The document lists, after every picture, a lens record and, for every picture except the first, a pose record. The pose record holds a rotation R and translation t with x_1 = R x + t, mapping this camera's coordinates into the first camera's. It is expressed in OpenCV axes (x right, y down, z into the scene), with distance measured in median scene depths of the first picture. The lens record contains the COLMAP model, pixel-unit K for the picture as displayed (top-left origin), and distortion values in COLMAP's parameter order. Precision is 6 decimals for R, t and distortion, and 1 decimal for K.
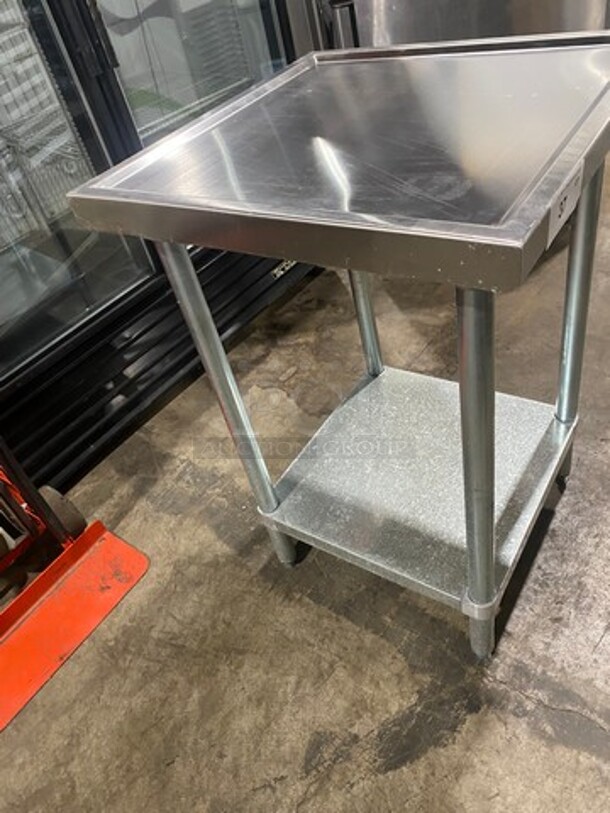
lens RADIAL K [[613.1, 0, 313.3], [0, 613.1, 404.2], [0, 0, 1]] dist [0.014694, -0.002250]
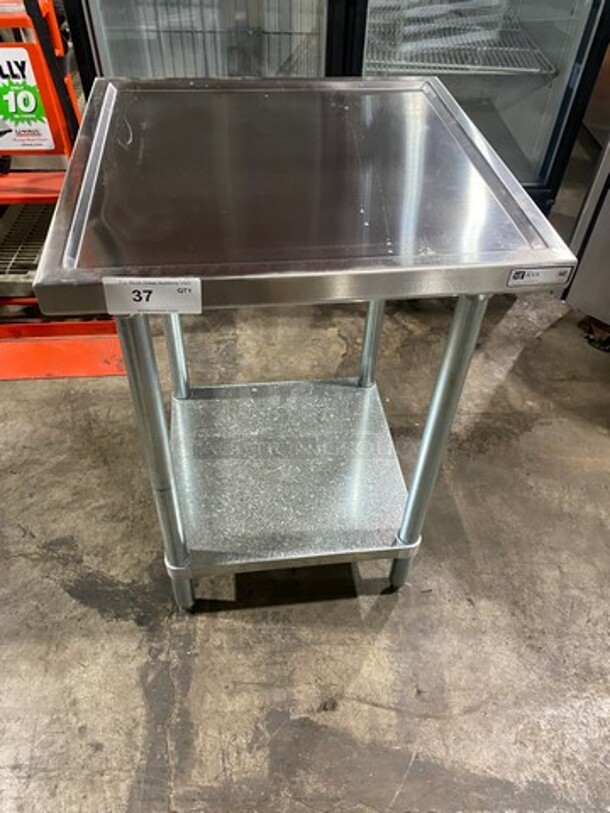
lens RADIAL K [[613.1, 0, 304.7], [0, 613.1, 406.2], [0, 0, 1]] dist [0.014694, -0.002250]
pose [[0.623708, 0.688659, -0.369781, 0.590208], [-0.623362, 0.723642, 0.296247, -0.353162], [0.471602, 0.045735, 0.880624, 0.069520]]
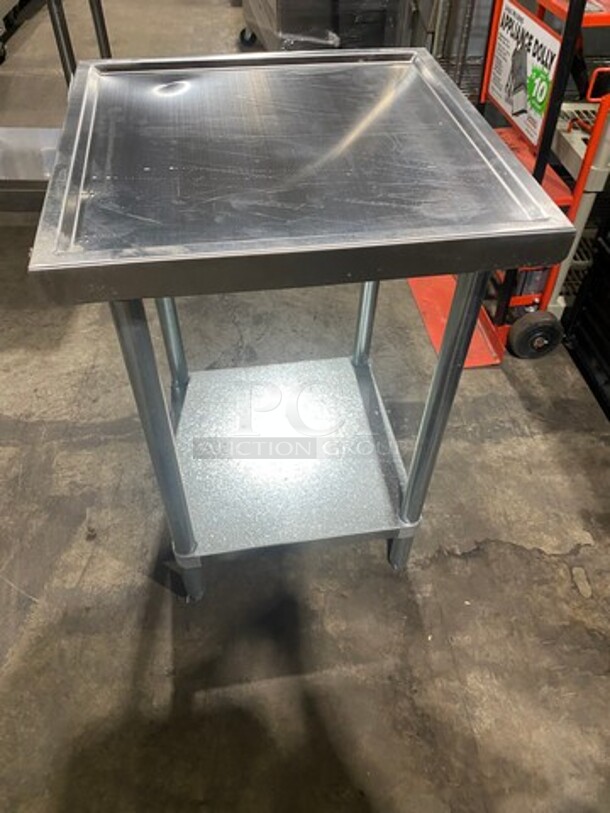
lens RADIAL K [[613.1, 0, 307.8], [0, 613.1, 403.0], [0, 0, 1]] dist [0.014694, -0.002250]
pose [[-0.728413, 0.605396, -0.320797, 0.497085], [-0.354314, 0.067901, 0.932658, -1.040980], [0.586409, 0.793023, 0.165041, 0.884524]]
